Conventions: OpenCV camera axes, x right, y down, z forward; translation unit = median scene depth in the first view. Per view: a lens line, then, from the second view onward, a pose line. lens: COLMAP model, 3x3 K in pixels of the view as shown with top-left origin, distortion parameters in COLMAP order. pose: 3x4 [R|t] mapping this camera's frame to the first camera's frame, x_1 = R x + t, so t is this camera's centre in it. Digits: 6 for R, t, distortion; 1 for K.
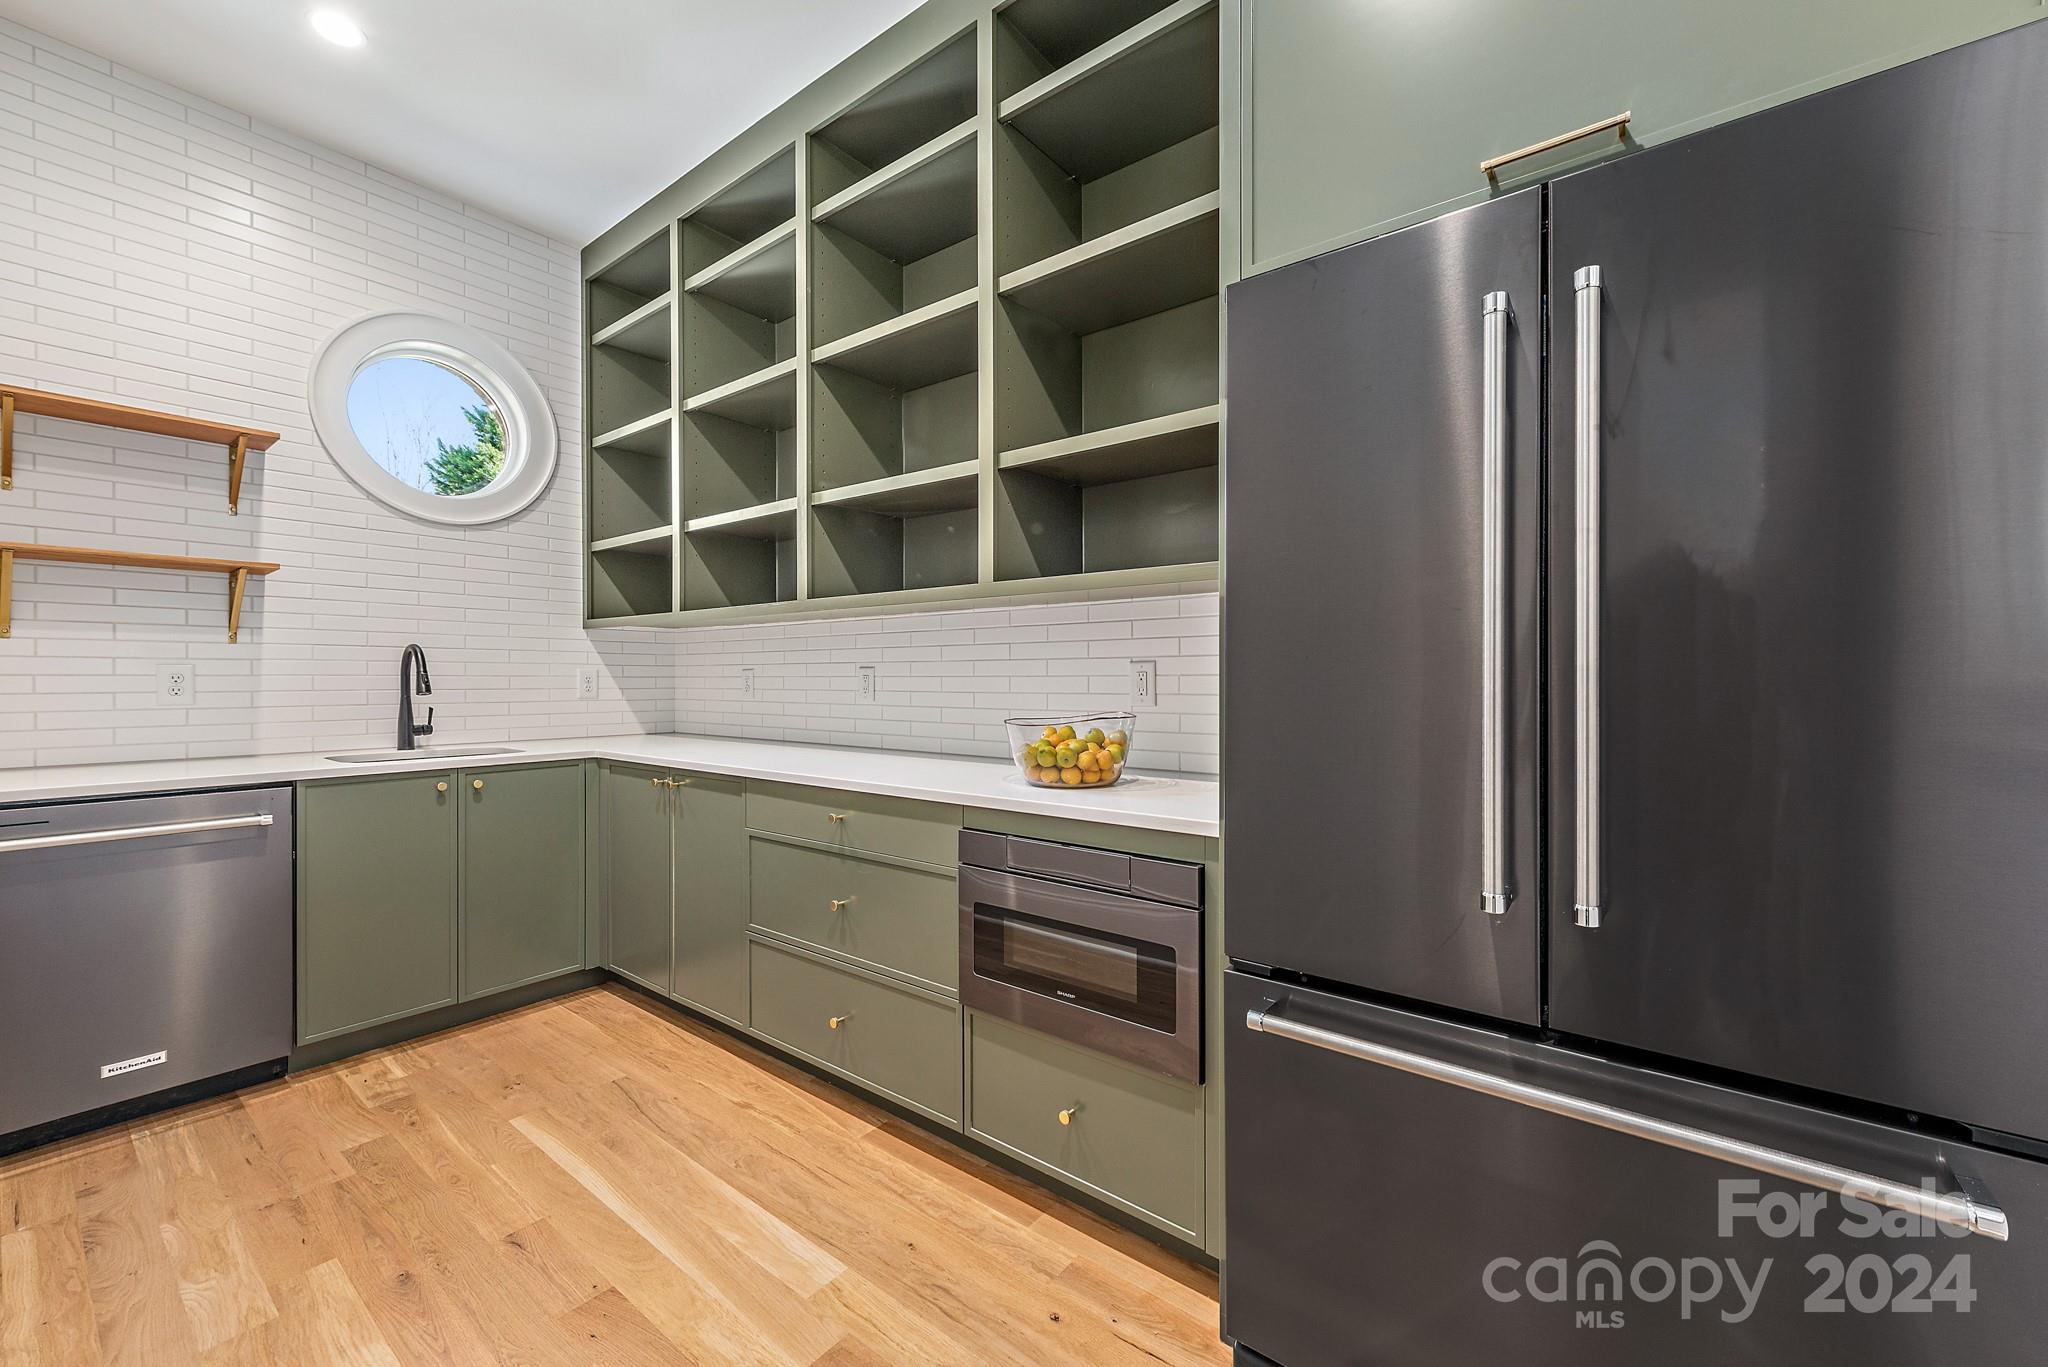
lens RADIAL K [[802.6, 0, 1034.3], [0, 802.6, 676.8], [0, 0, 1]] dist [0.011089, -0.002249]
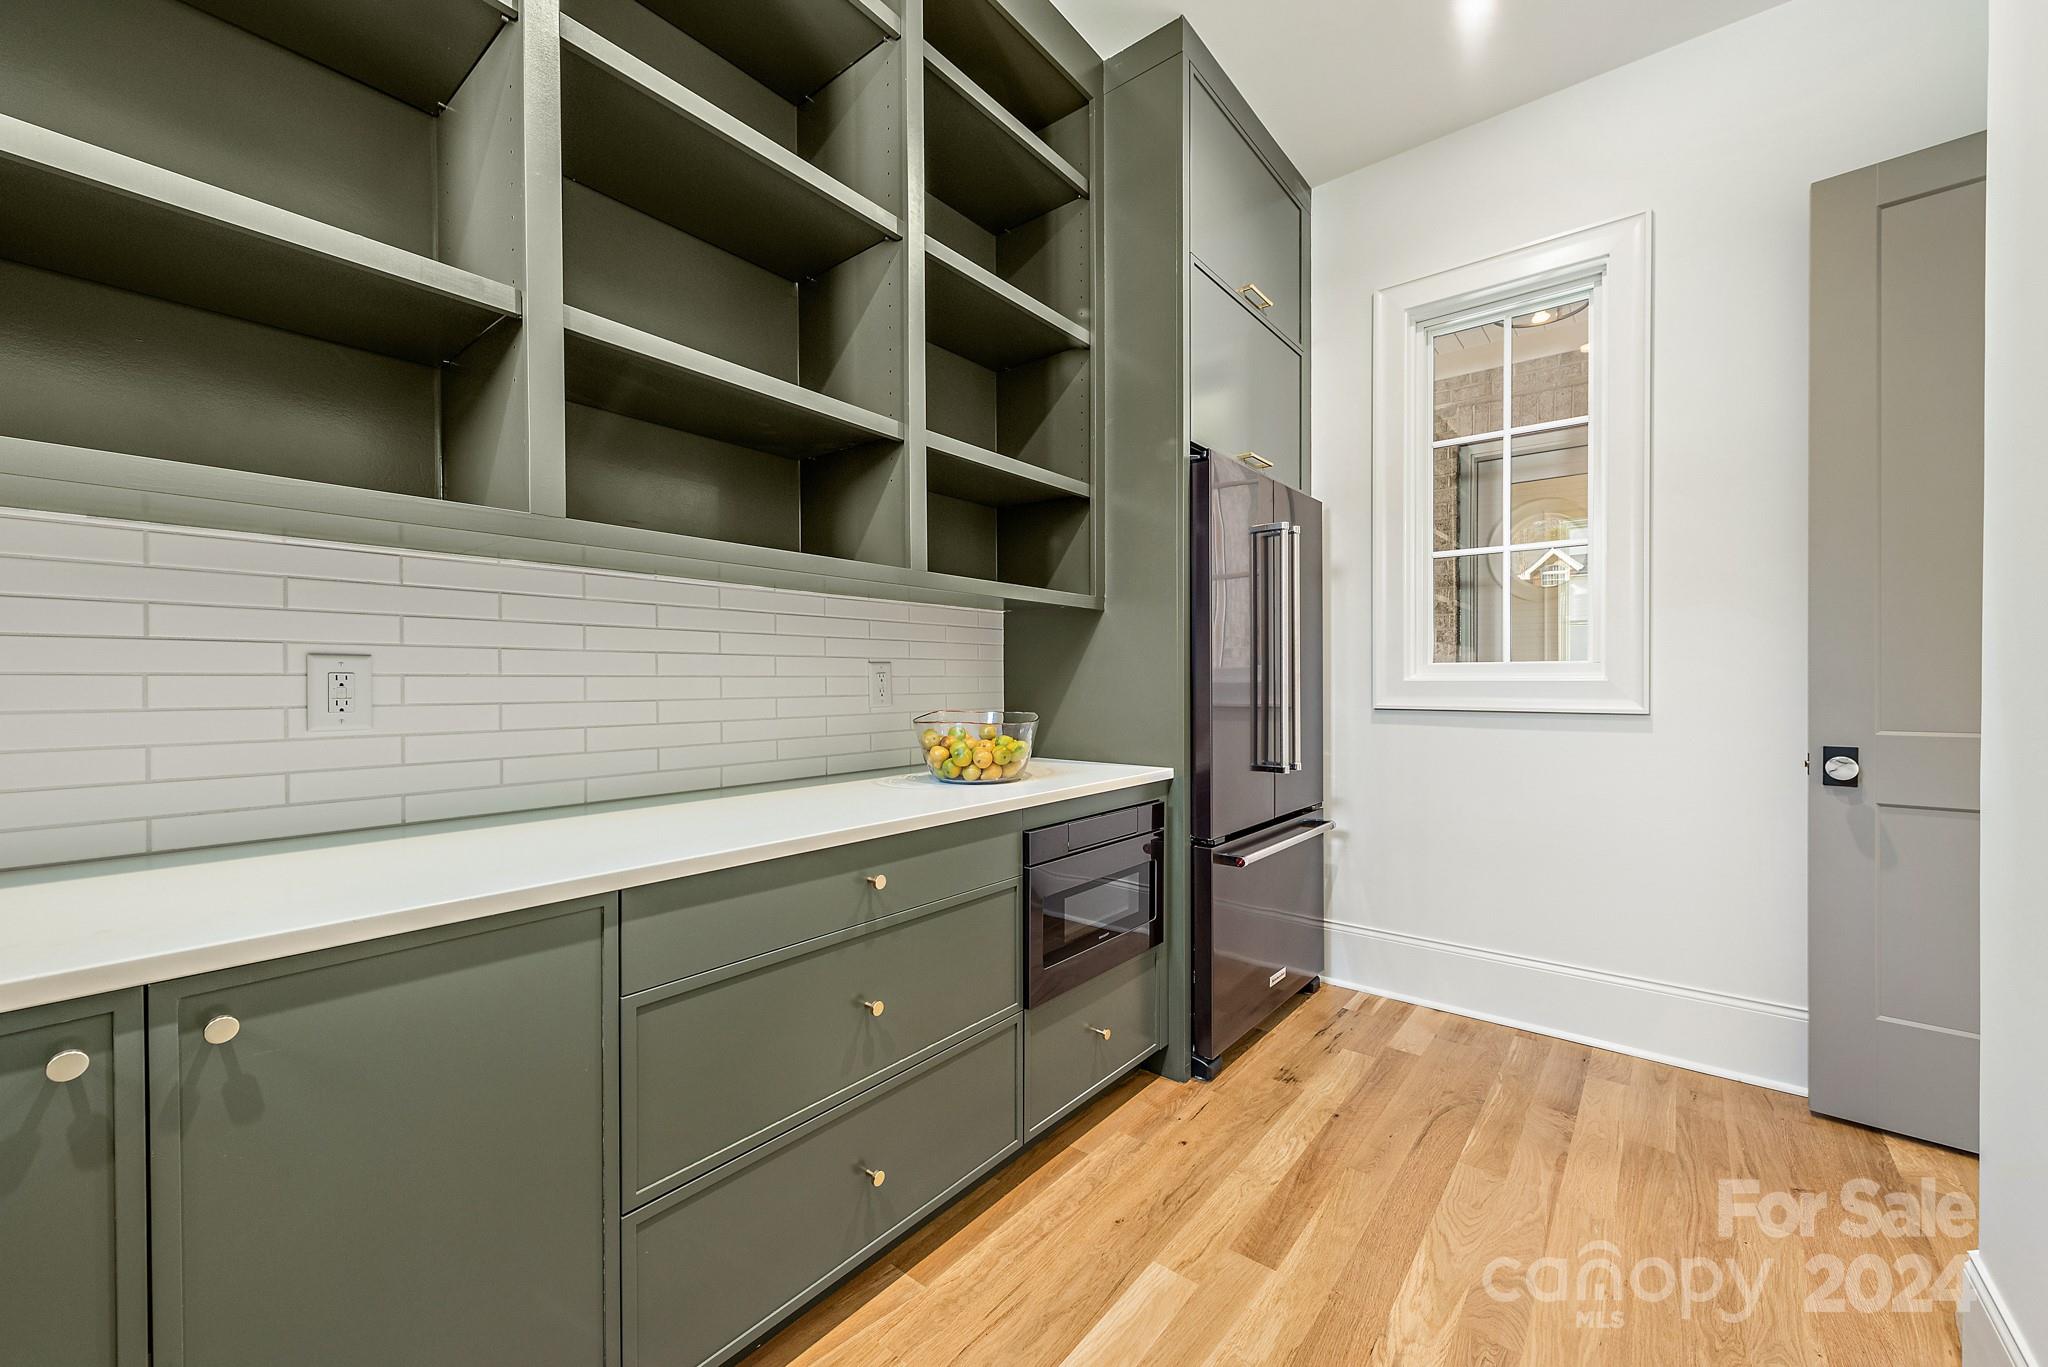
lens RADIAL K [[802.6, 0, 1033.9], [0, 802.6, 687.8], [0, 0, 1]] dist [0.011089, -0.002249]
pose [[0.017071, -0.008556, 0.999818, -1.052560], [0.001300, 0.999963, 0.008535, 0.005195], [-0.999853, 0.001155, 0.017081, 0.963580]]
